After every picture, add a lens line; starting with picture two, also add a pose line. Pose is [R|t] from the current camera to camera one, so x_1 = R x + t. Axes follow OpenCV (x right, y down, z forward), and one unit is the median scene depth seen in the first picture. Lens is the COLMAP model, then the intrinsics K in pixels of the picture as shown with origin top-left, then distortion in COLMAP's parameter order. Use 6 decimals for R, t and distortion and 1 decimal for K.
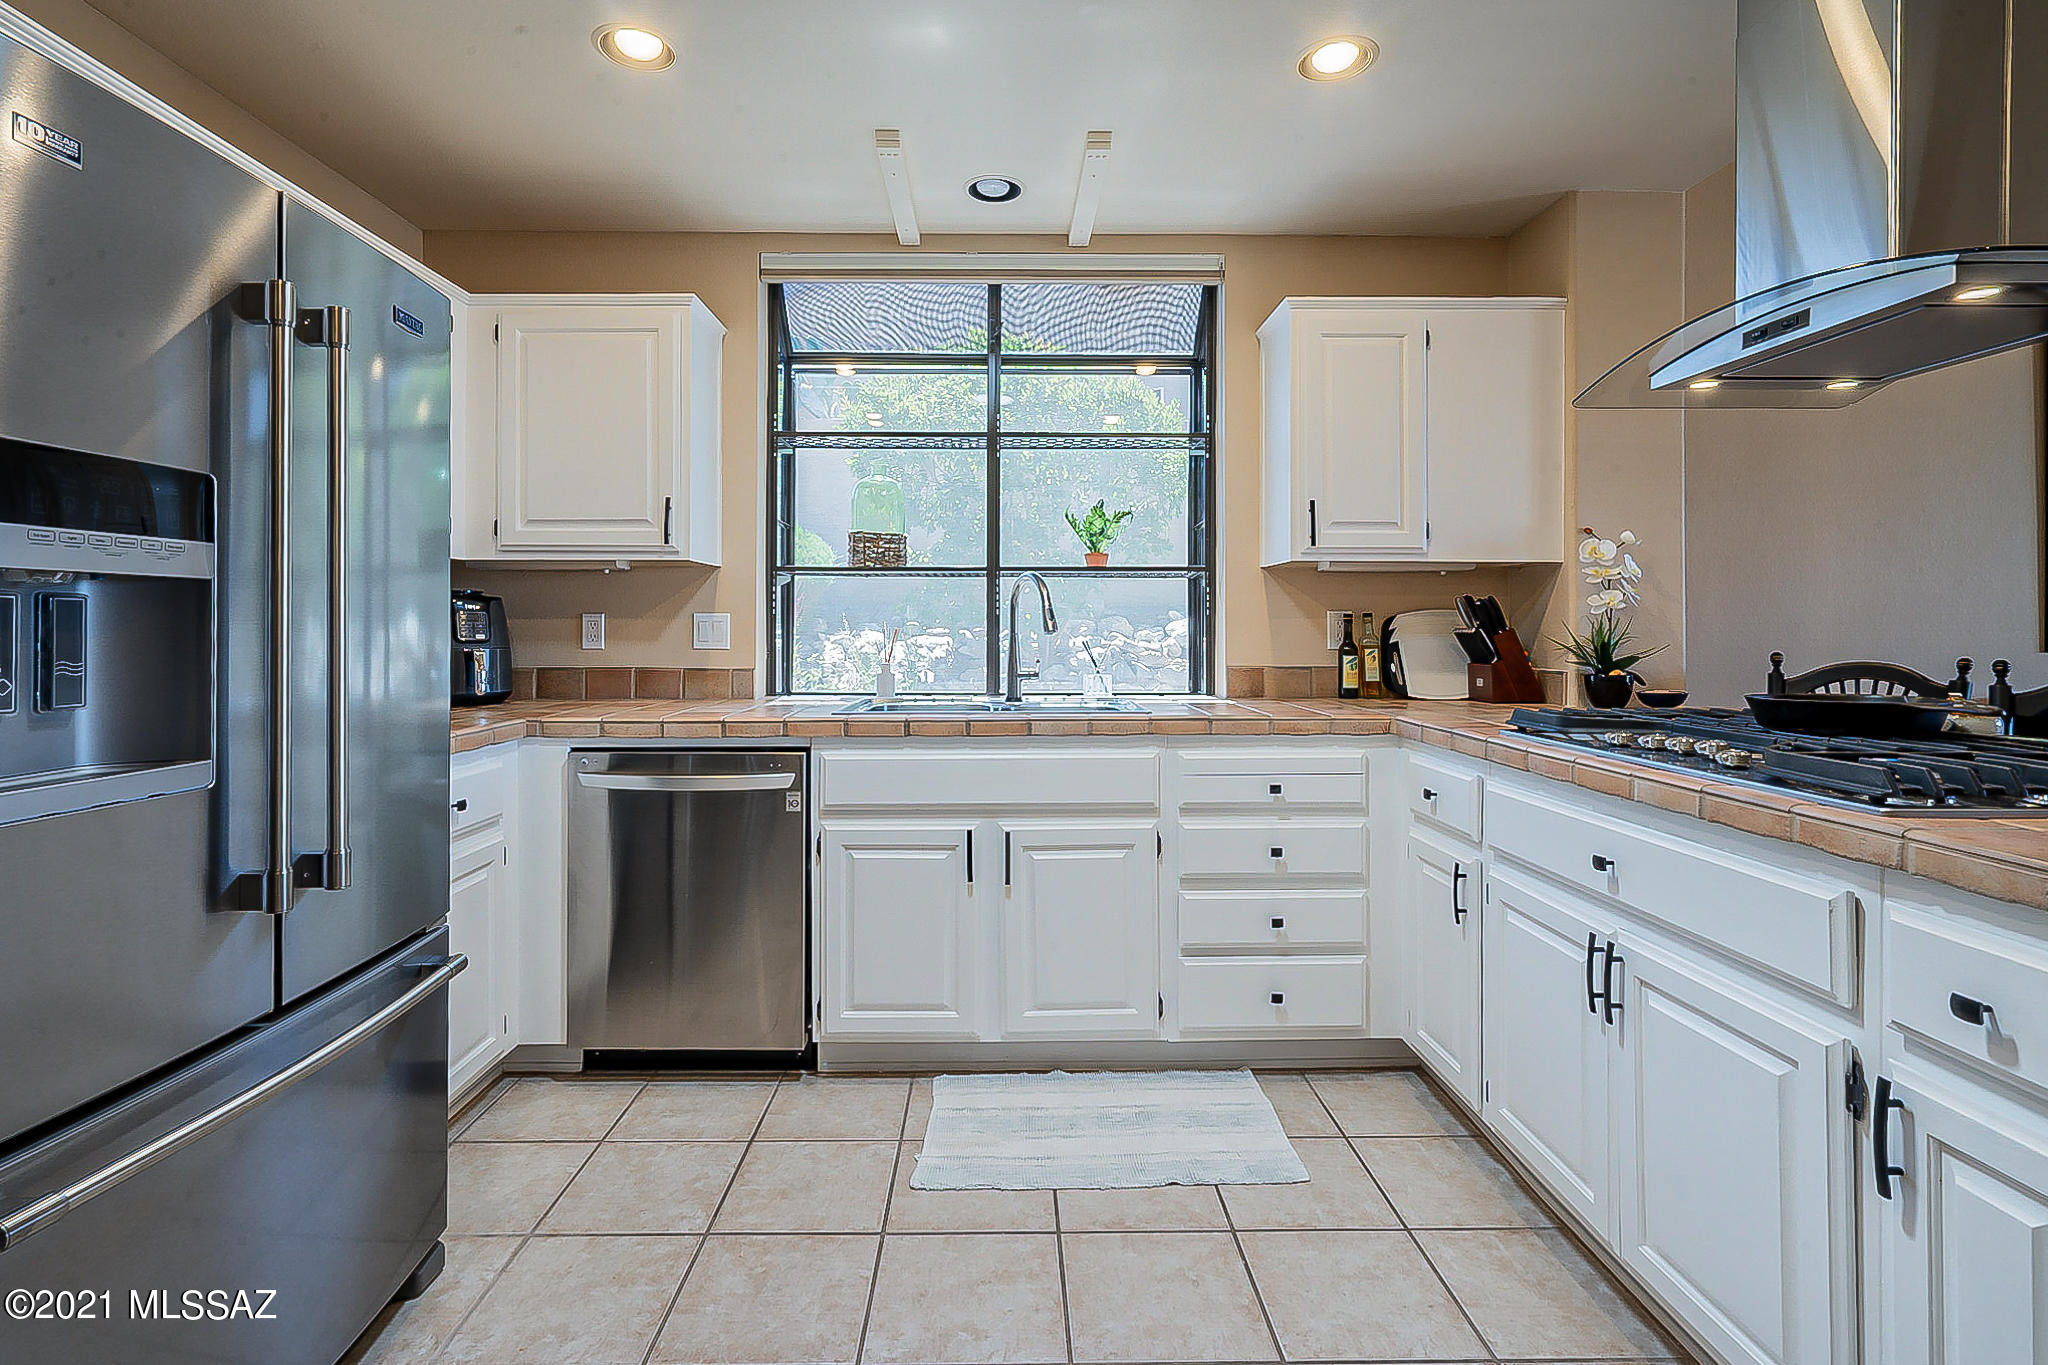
lens RADIAL K [[961.4, 0, 1017.1], [0, 961.4, 622.1], [0, 0, 1]] dist [-0.004213, 0.005028]
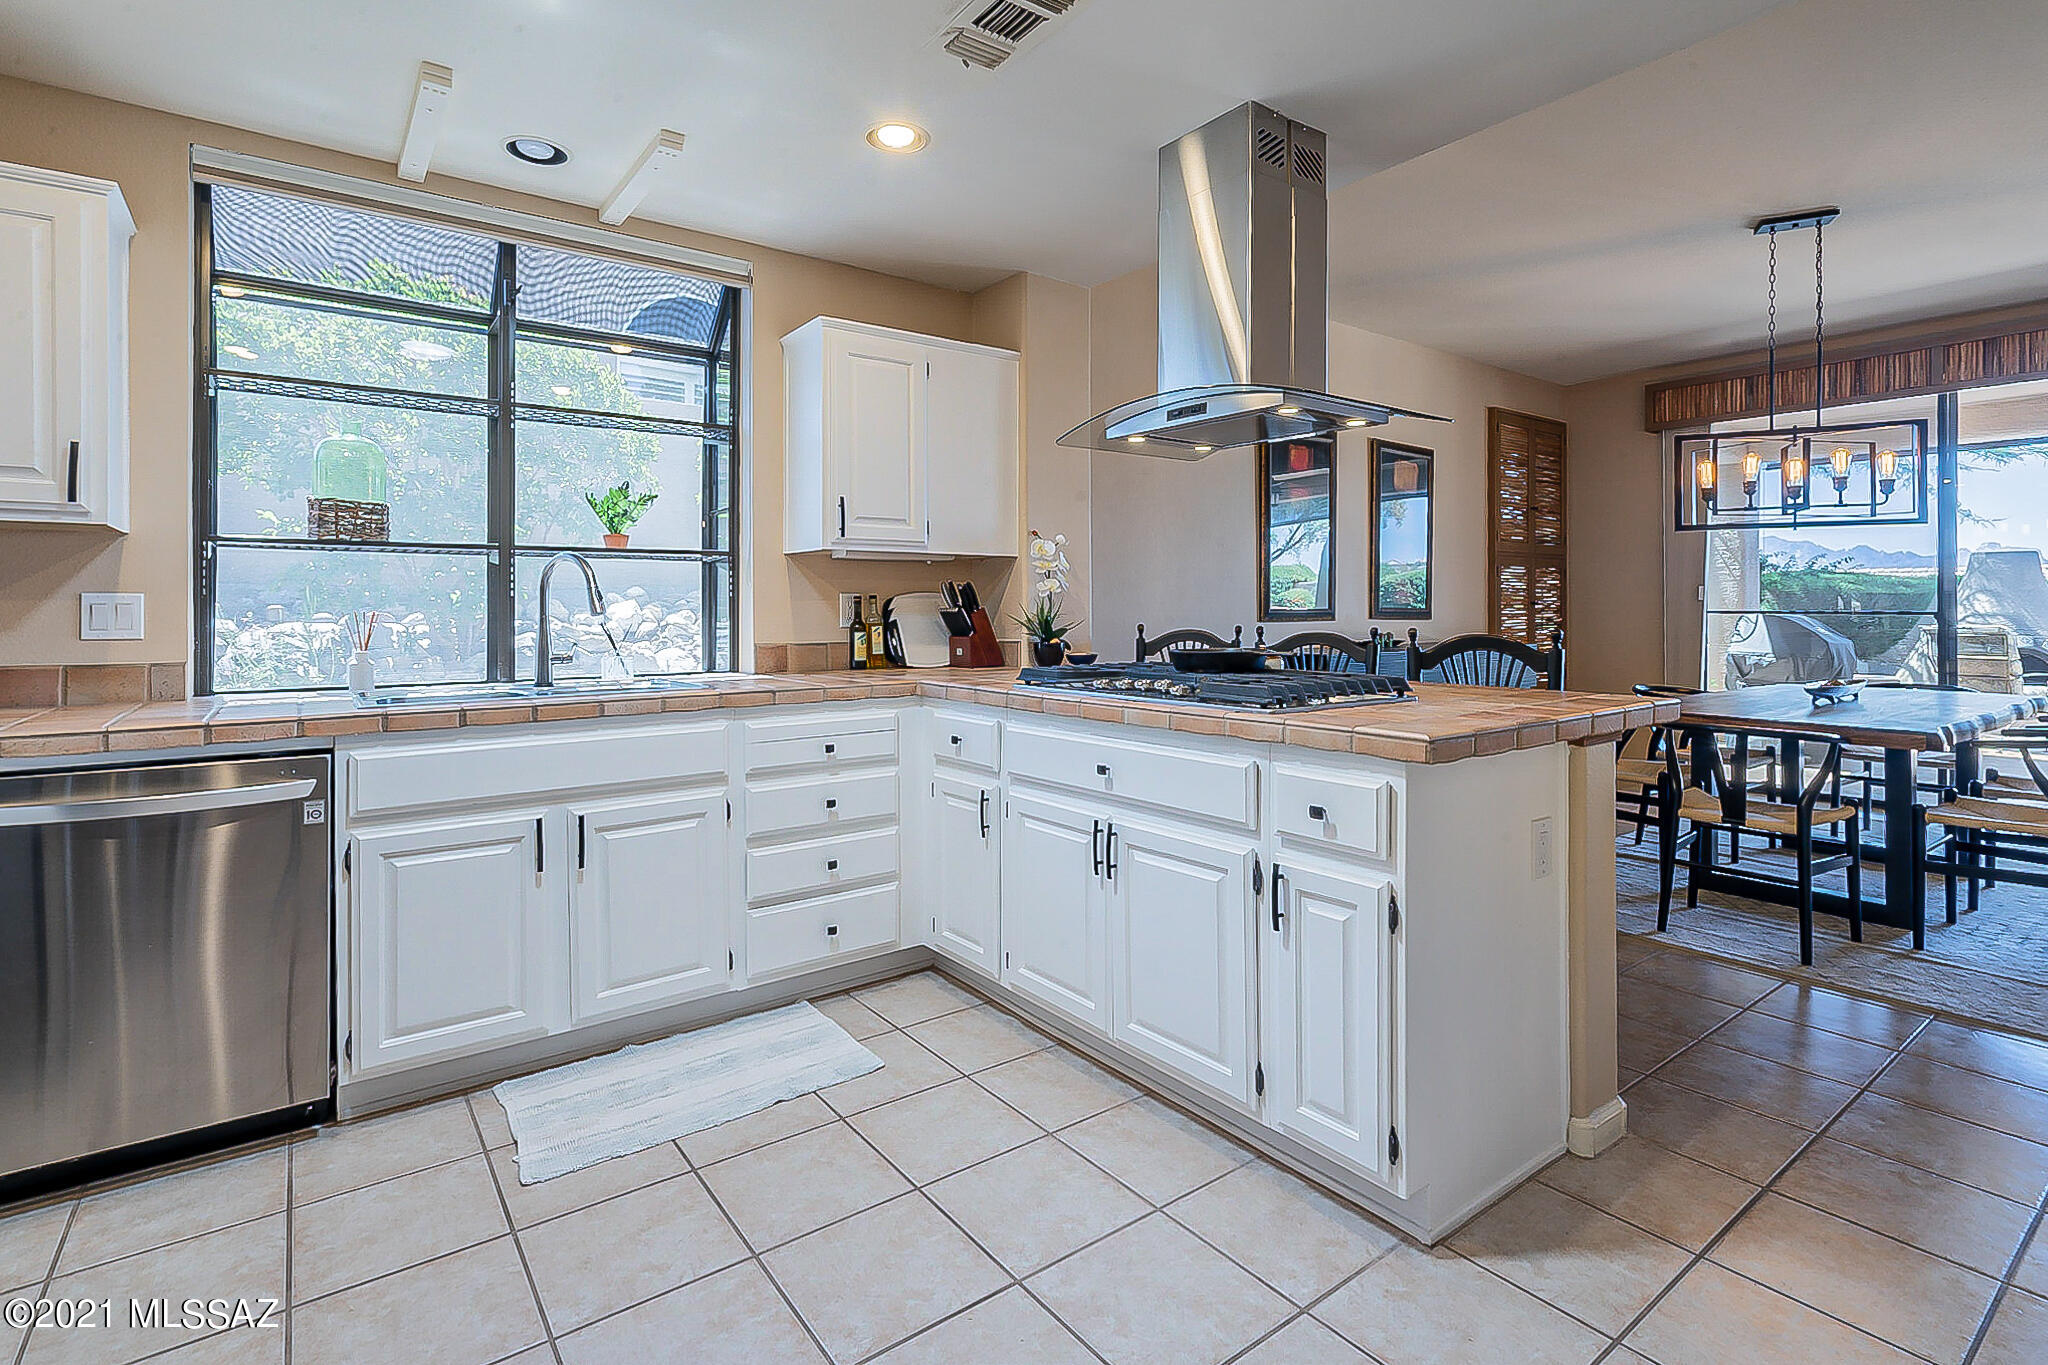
lens RADIAL K [[968.2, 0, 1009.9], [0, 968.2, 608.4], [0, 0, 1]] dist [-0.002057, 0.000342]
pose [[0.815862, -0.004518, 0.578229, -0.214547], [0.002160, 0.999986, 0.004765, 0.001260], [-0.578243, -0.002638, 0.815860, -0.063842]]
